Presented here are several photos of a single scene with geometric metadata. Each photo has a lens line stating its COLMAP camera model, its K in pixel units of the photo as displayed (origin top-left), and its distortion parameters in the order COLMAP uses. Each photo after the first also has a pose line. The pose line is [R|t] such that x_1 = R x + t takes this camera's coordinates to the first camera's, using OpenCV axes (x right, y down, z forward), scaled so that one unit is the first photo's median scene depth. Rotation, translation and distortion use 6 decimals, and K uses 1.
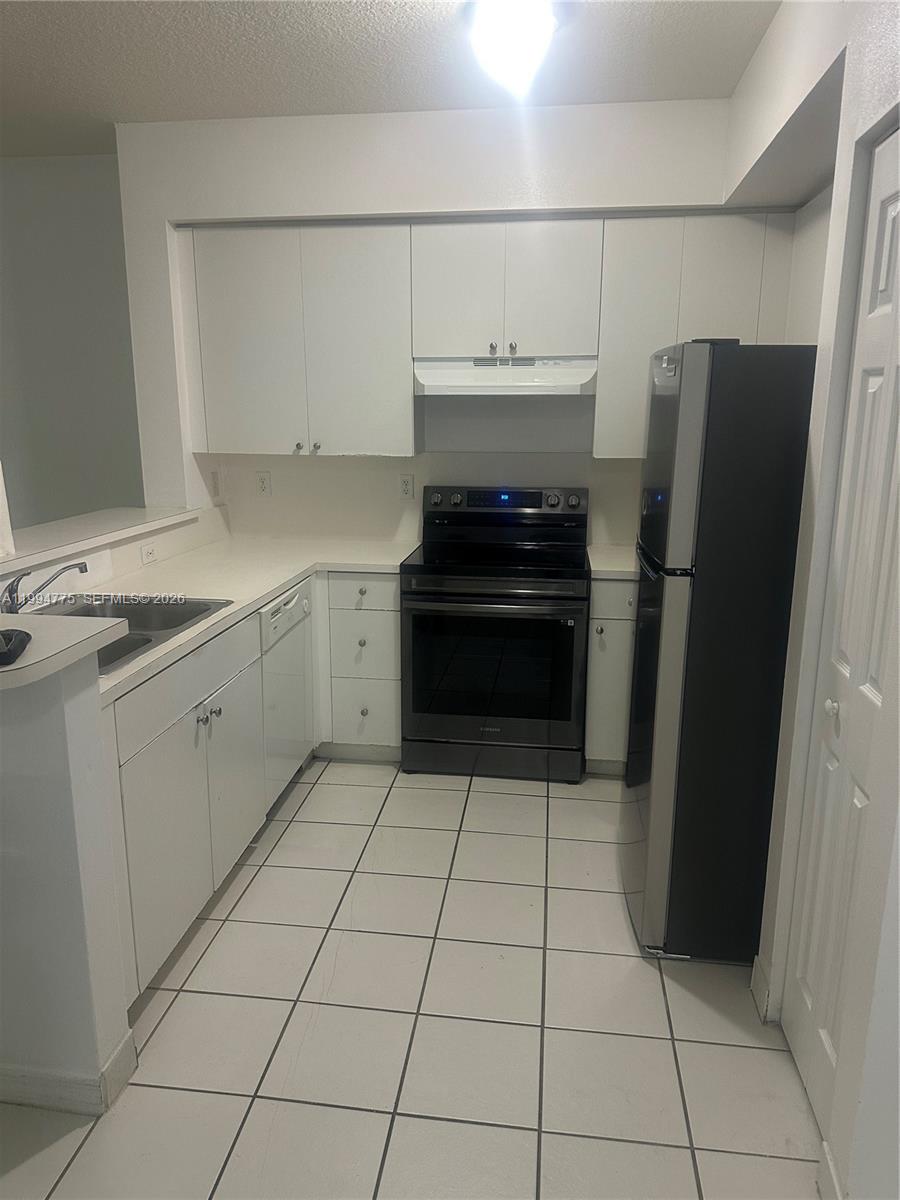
lens RADIAL K [[850.7, 0, 440.7], [0, 850.7, 596.1], [0, 0, 1]] dist [0.019108, -0.012125]
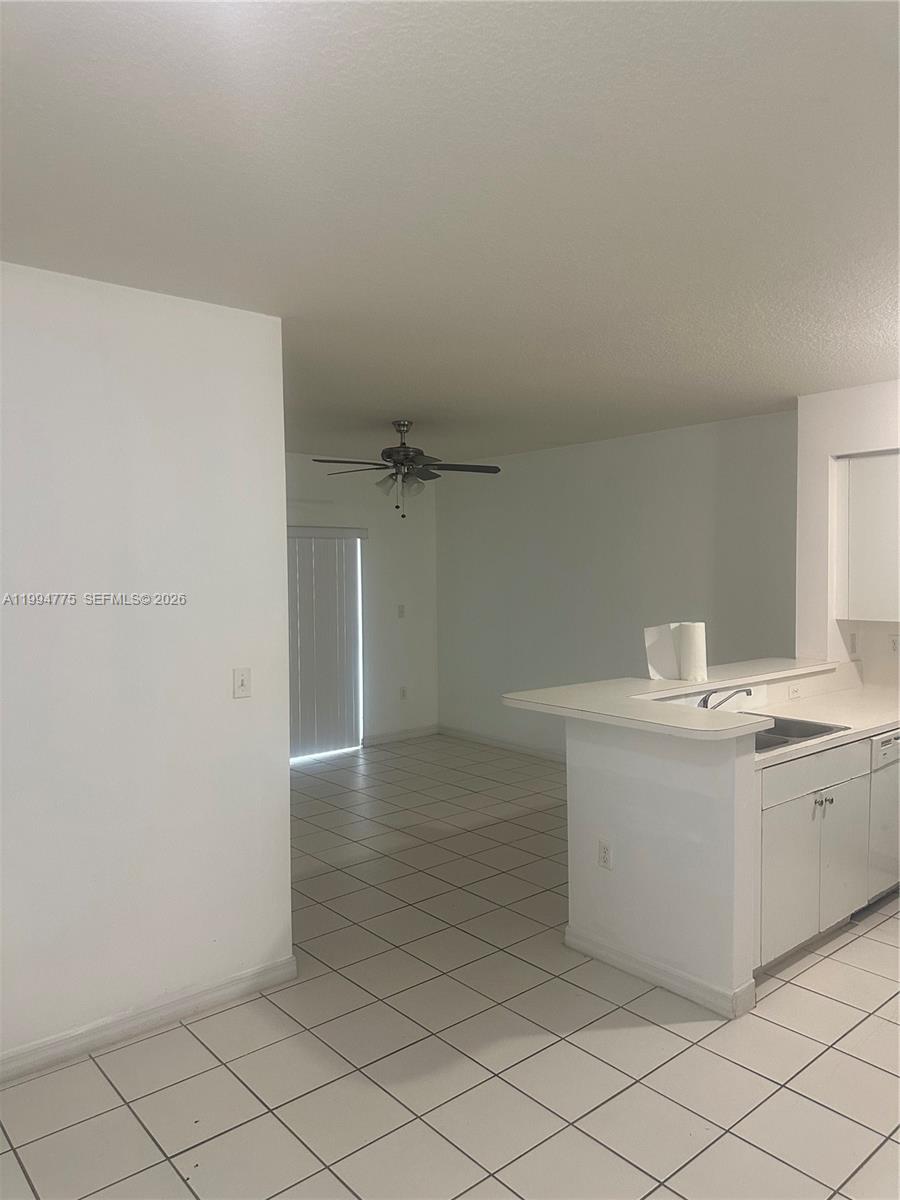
lens RADIAL K [[850.7, 0, 447.3], [0, 850.7, 593.2], [0, 0, 1]] dist [0.019108, -0.012125]
pose [[0.745506, 0.022200, -0.666129, 0.198080], [-0.140877, 0.982113, -0.124933, 0.058610], [0.651440, 0.186980, 0.735299, -0.522522]]
